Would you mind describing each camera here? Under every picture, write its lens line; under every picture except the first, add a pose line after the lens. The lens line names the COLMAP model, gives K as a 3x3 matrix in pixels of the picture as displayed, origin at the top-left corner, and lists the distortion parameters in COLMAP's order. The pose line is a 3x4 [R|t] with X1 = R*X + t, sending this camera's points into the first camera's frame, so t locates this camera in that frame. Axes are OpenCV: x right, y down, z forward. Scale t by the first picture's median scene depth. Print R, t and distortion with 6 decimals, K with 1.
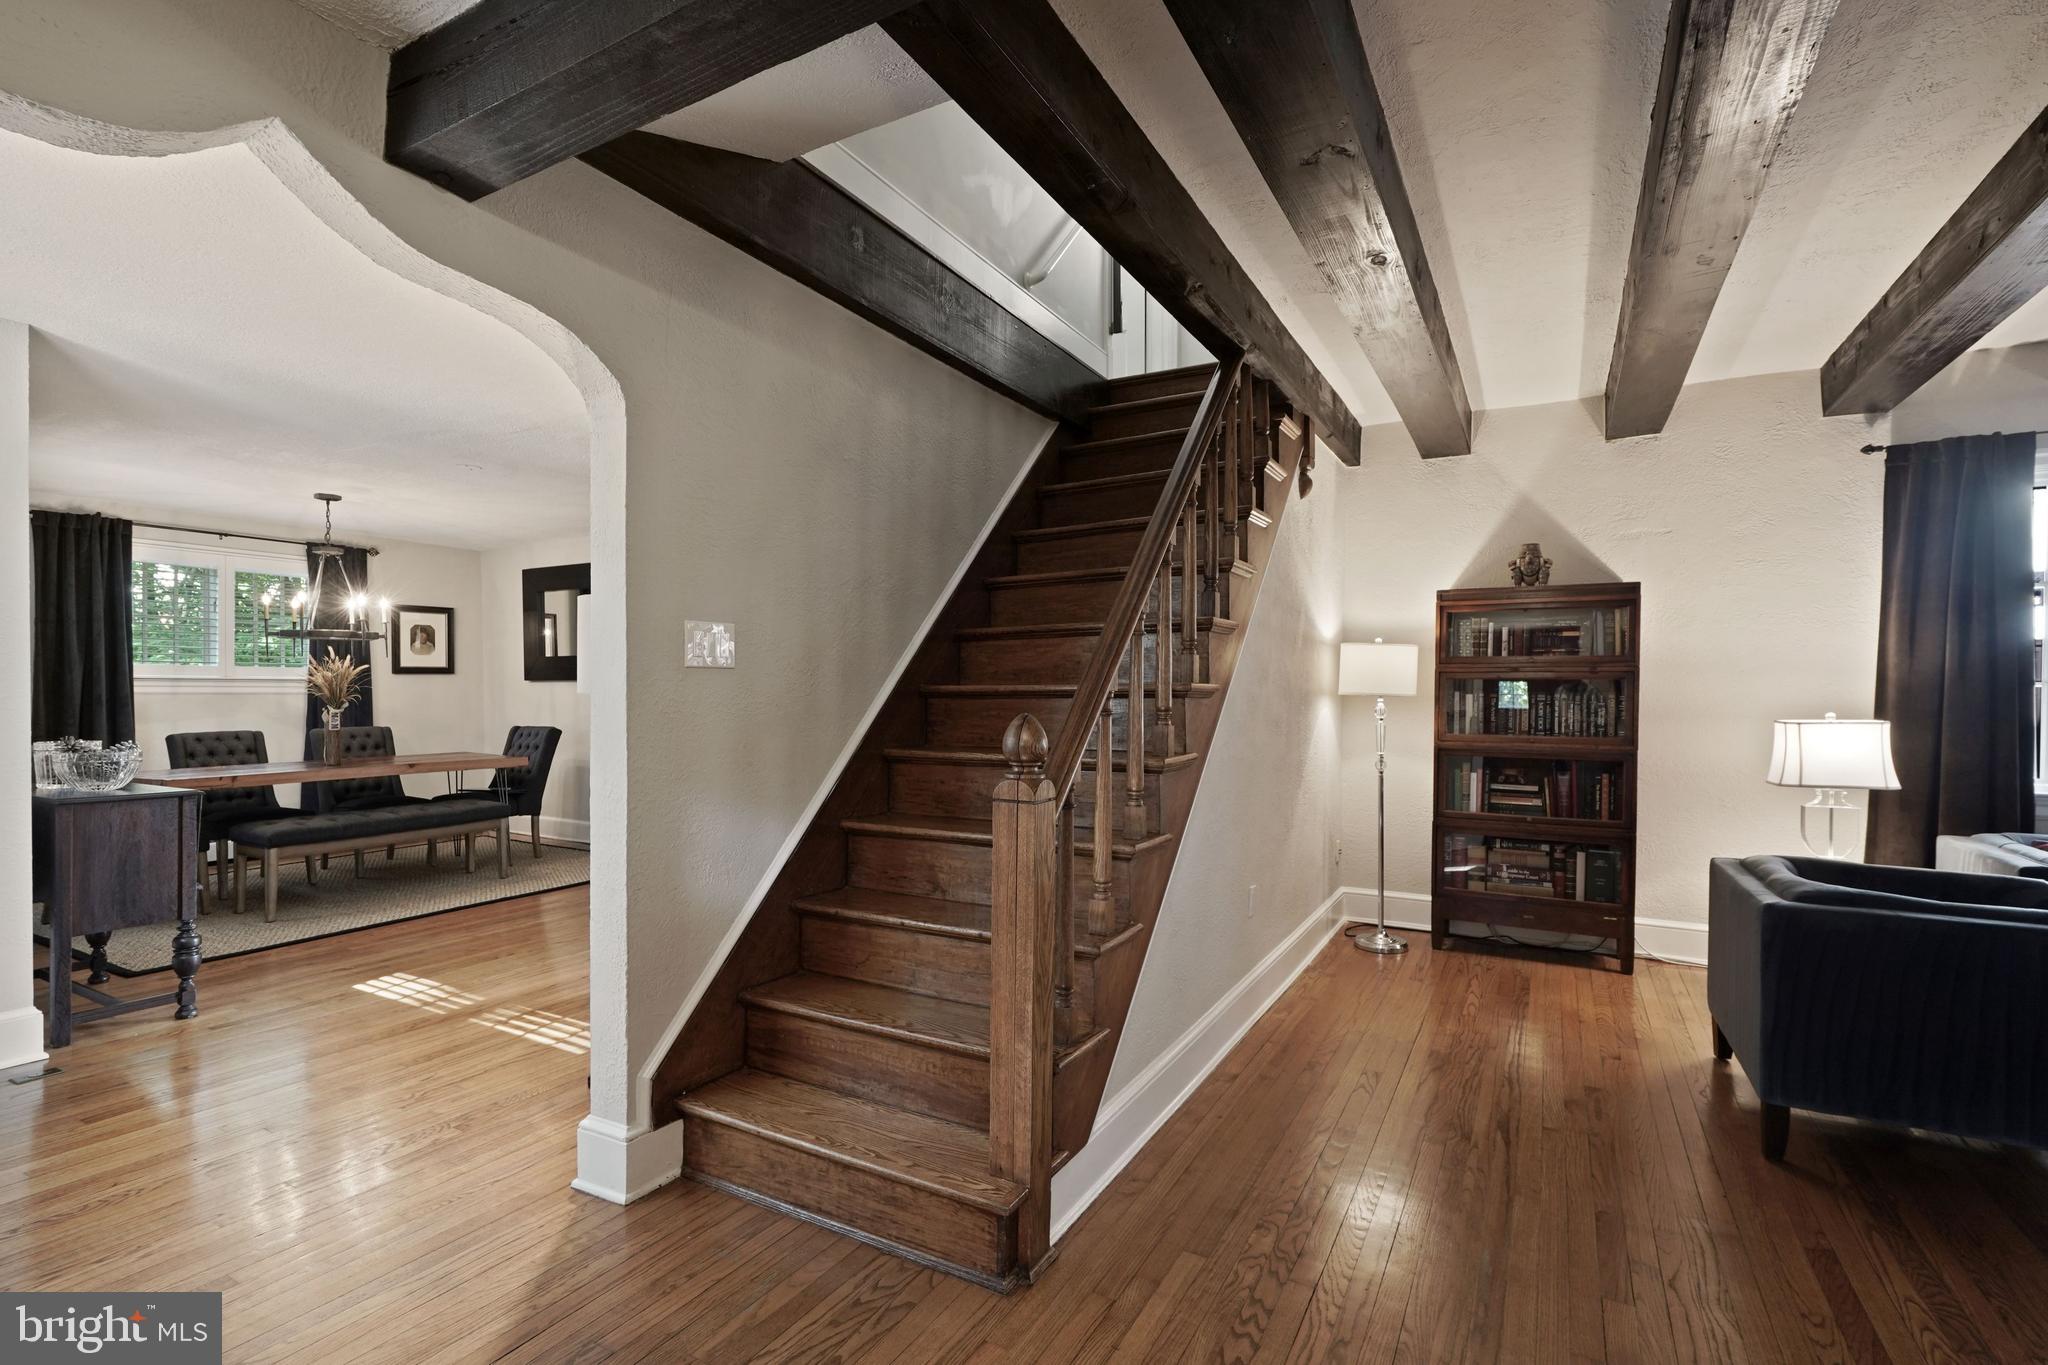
lens RADIAL K [[936.2, 0, 1022.6], [0, 936.2, 691.0], [0, 0, 1]] dist [-0.003481, 0.000230]
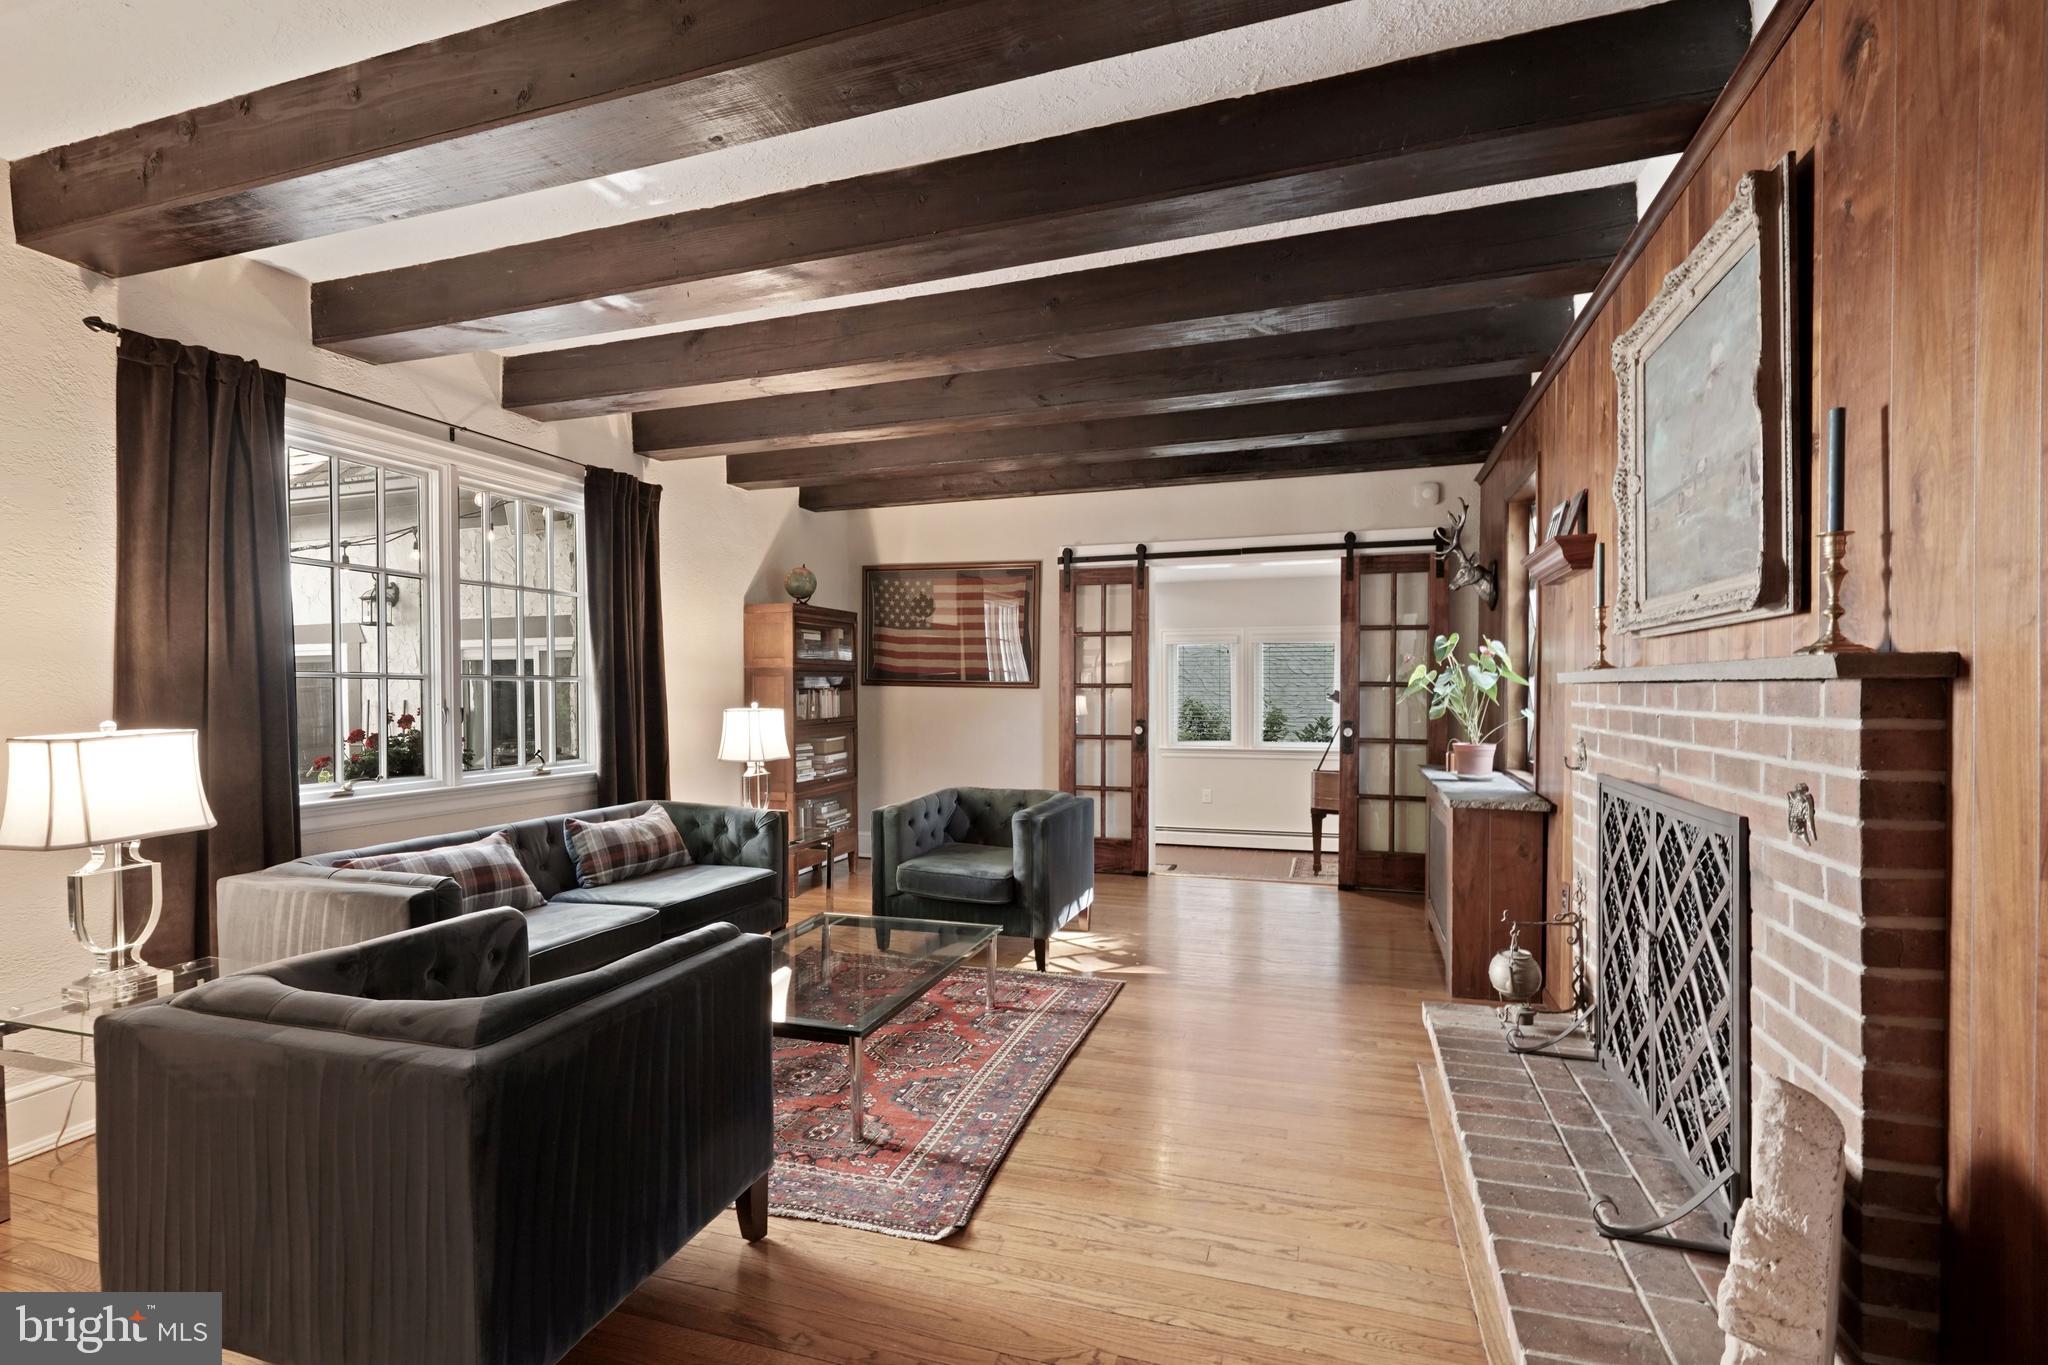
lens RADIAL K [[936.2, 0, 1027.7], [0, 936.2, 693.9], [0, 0, 1]] dist [-0.003481, 0.000230]
pose [[-0.190873, -0.013814, 0.981517, 0.145054], [0.009316, 0.999830, 0.015884, 0.001579], [-0.981570, 0.012176, -0.190712, 0.562227]]
